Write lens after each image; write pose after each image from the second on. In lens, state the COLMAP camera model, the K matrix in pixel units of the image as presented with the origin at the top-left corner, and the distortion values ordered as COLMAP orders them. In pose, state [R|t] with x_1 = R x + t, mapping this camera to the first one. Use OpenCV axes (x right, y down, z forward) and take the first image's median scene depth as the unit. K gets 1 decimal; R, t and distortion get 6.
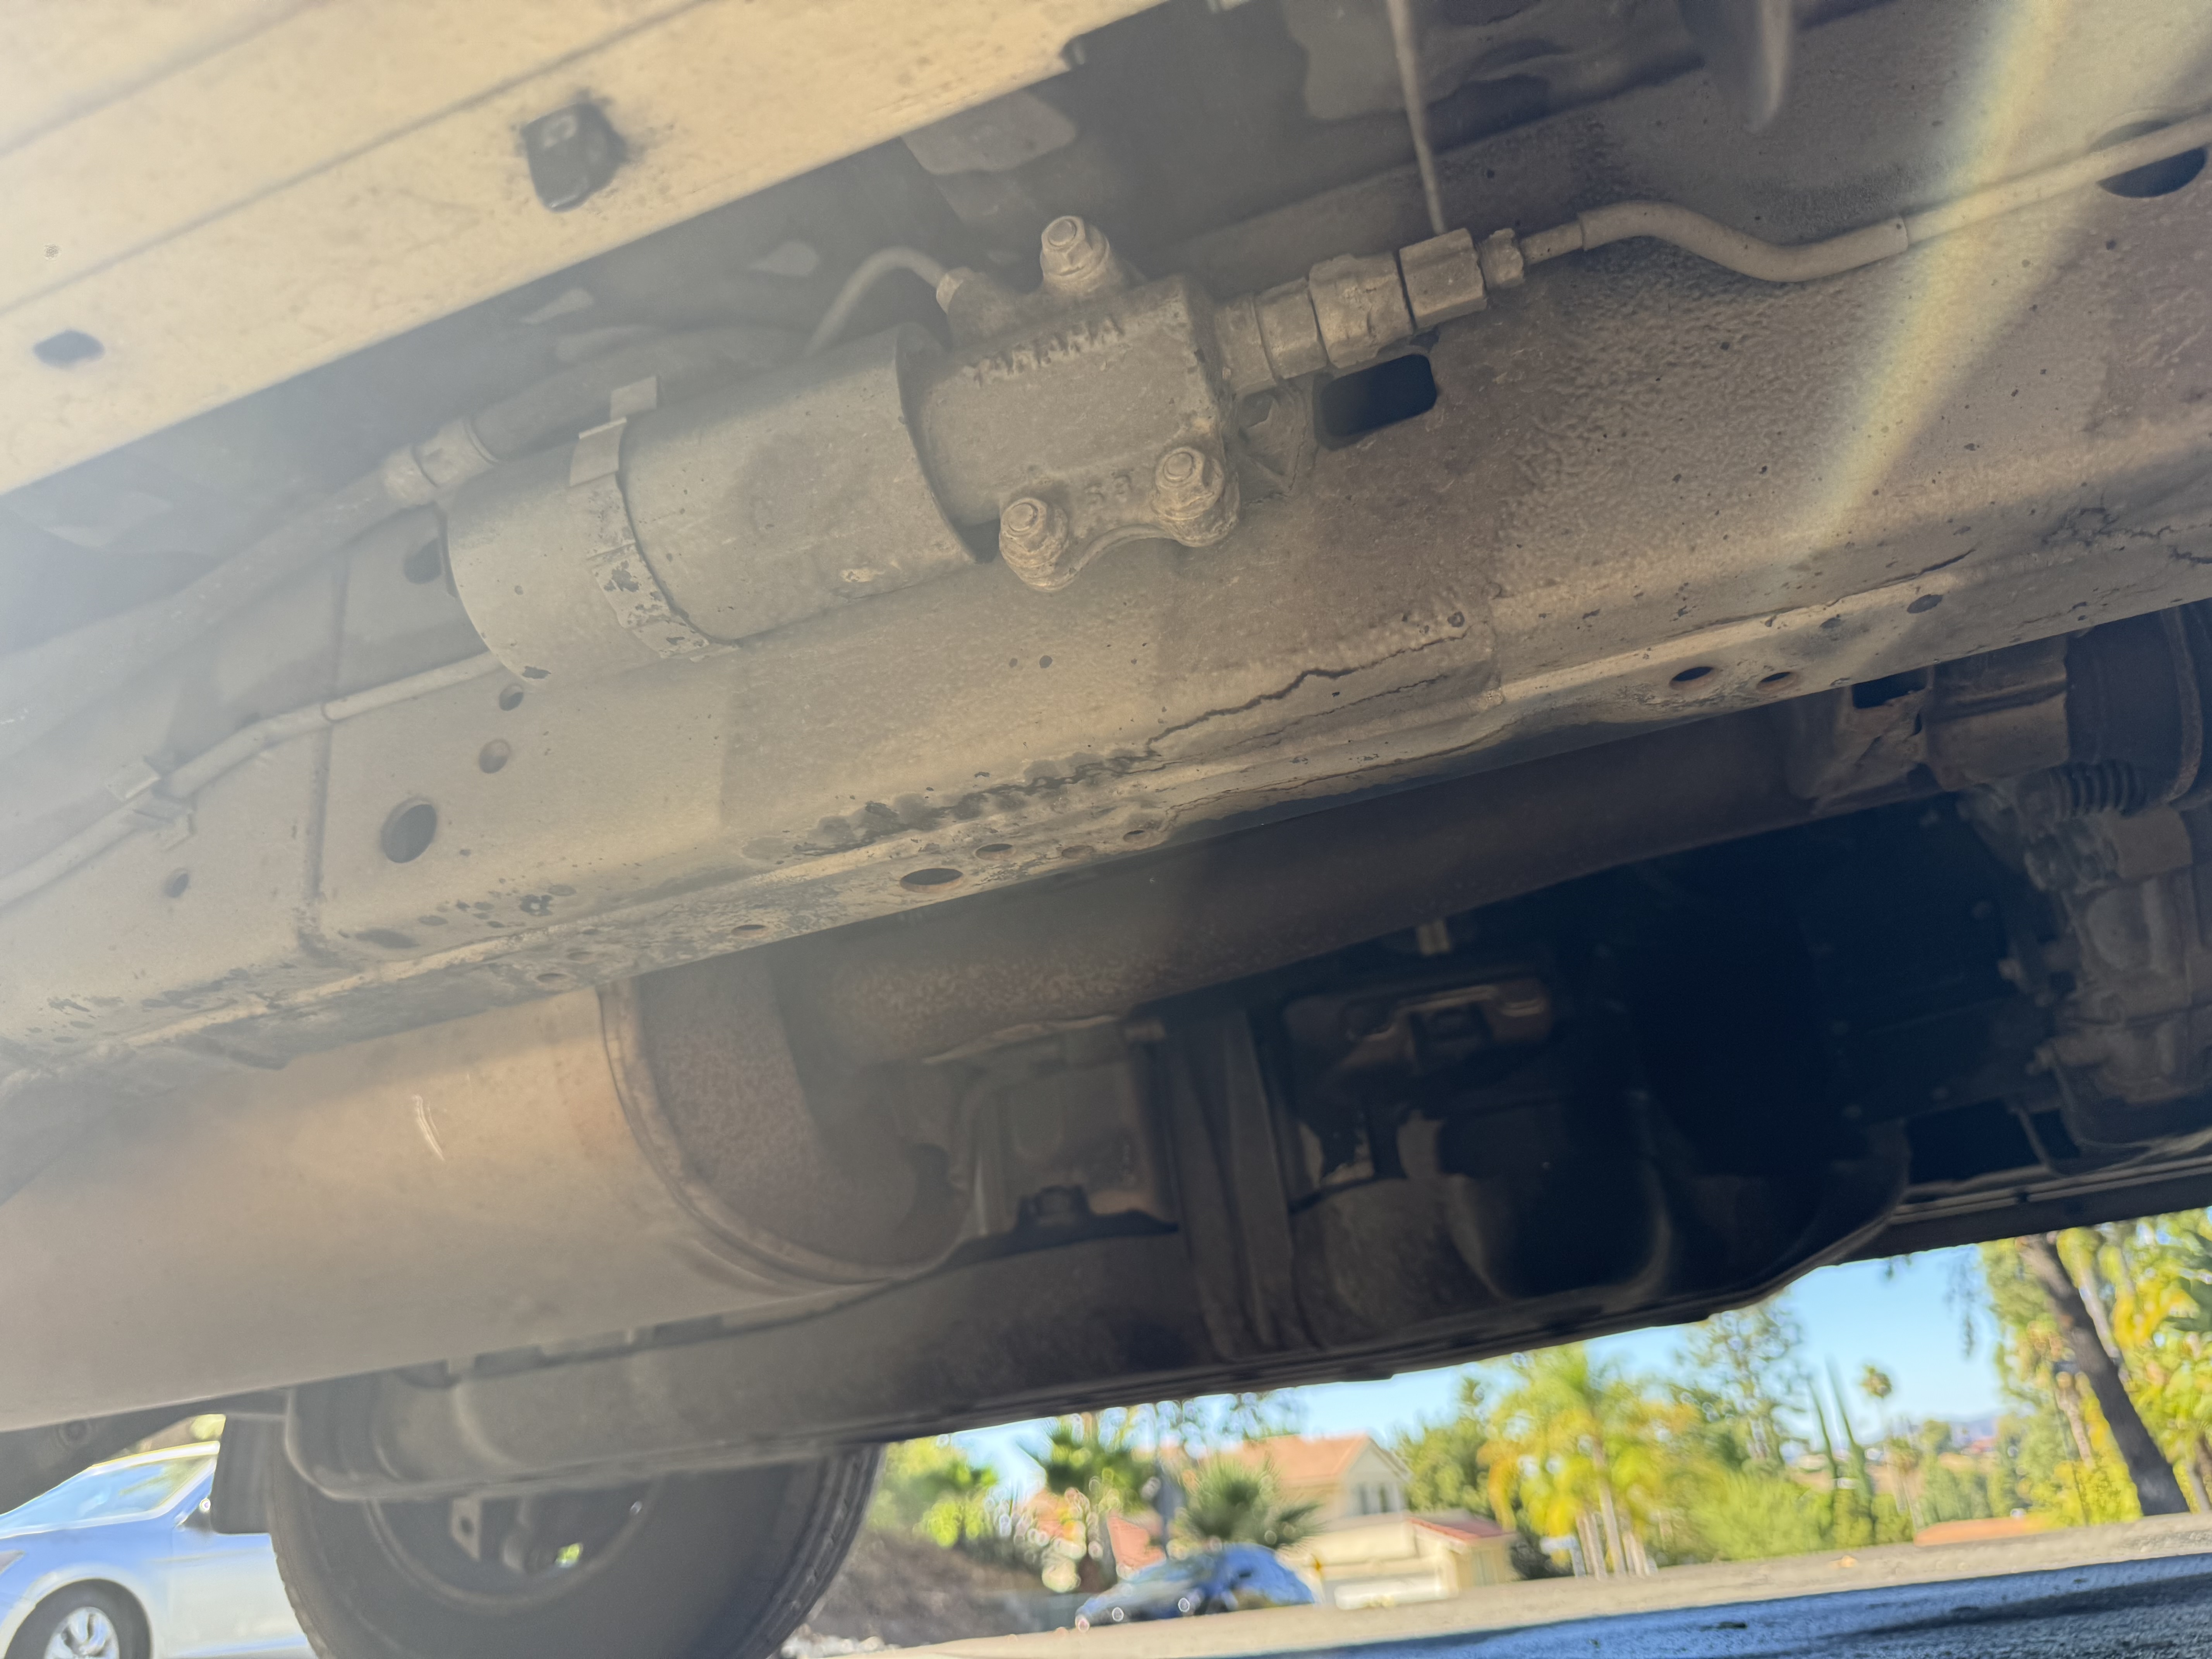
lens RADIAL K [[1594.9, 0, 1065.9], [0, 1594.9, 870.3], [0, 0, 1]] dist [0.036057, -0.051578]
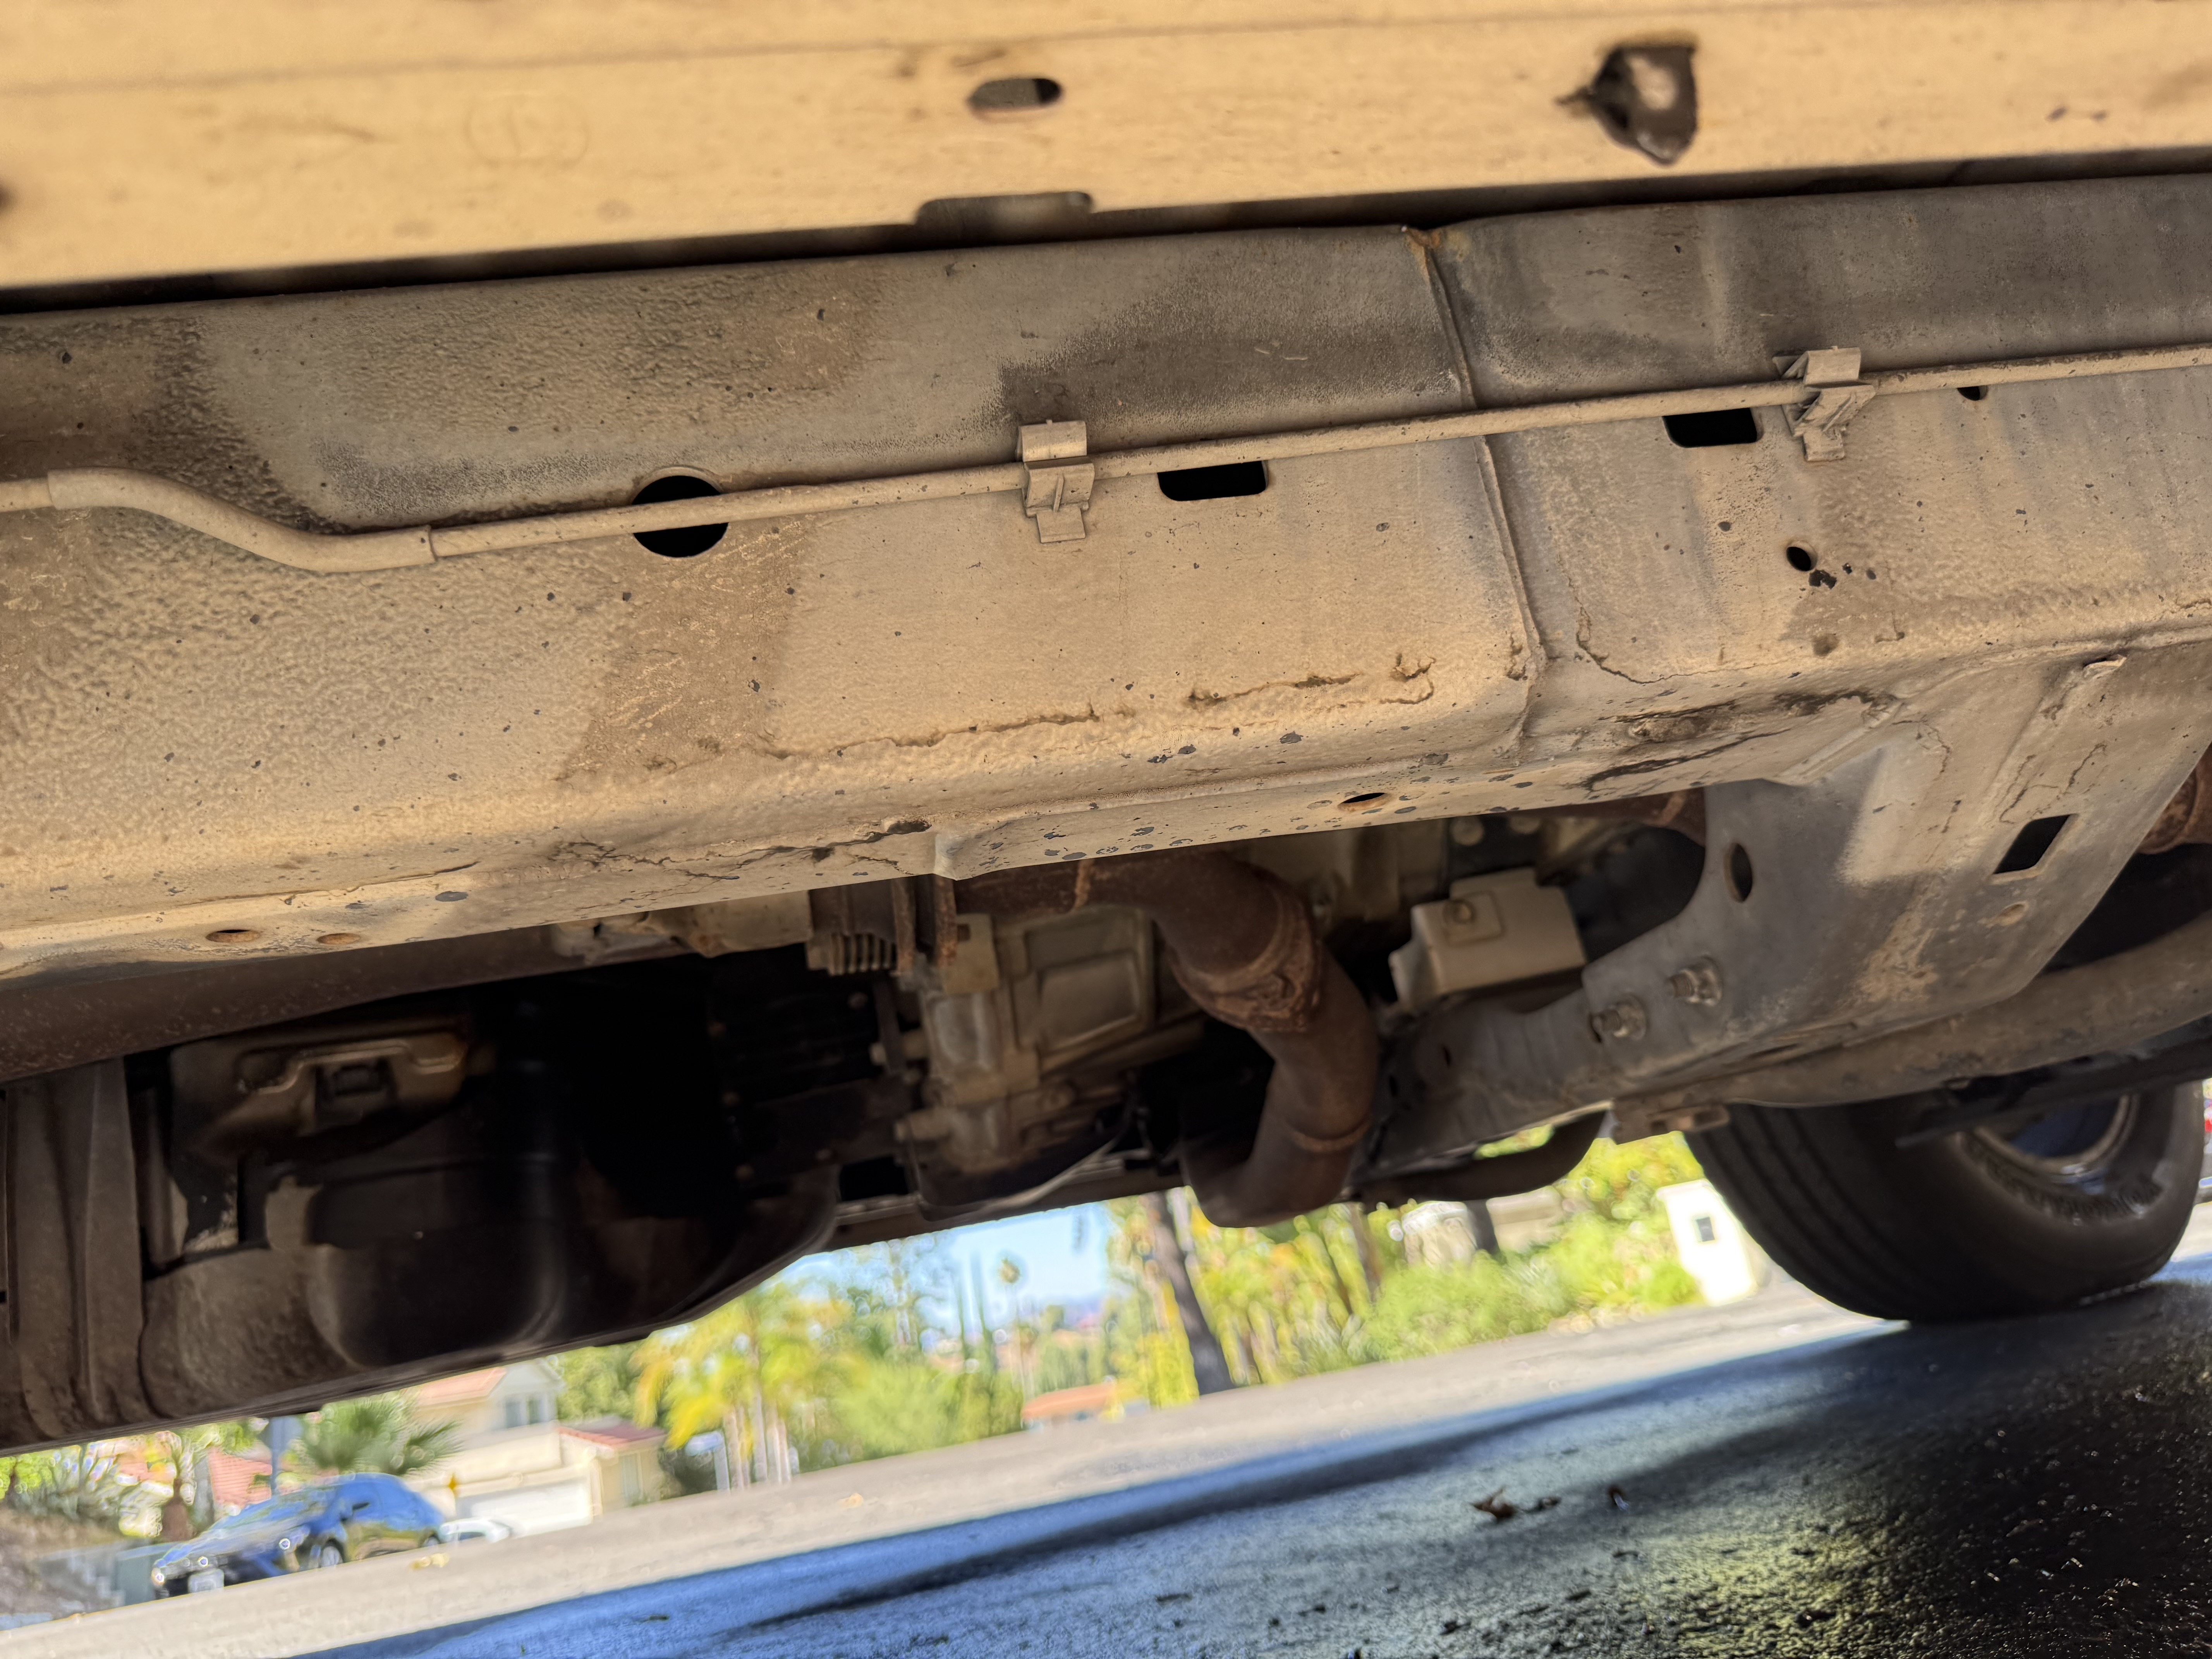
lens RADIAL K [[1594.9, 0, 1134.4], [0, 1594.9, 827.5], [0, 0, 1]] dist [0.036057, -0.051578]
pose [[0.891791, 0.082132, 0.444931, 0.225897], [-0.108898, 0.993441, 0.034884, -0.142917], [-0.439147, -0.079561, 0.894885, -0.053604]]
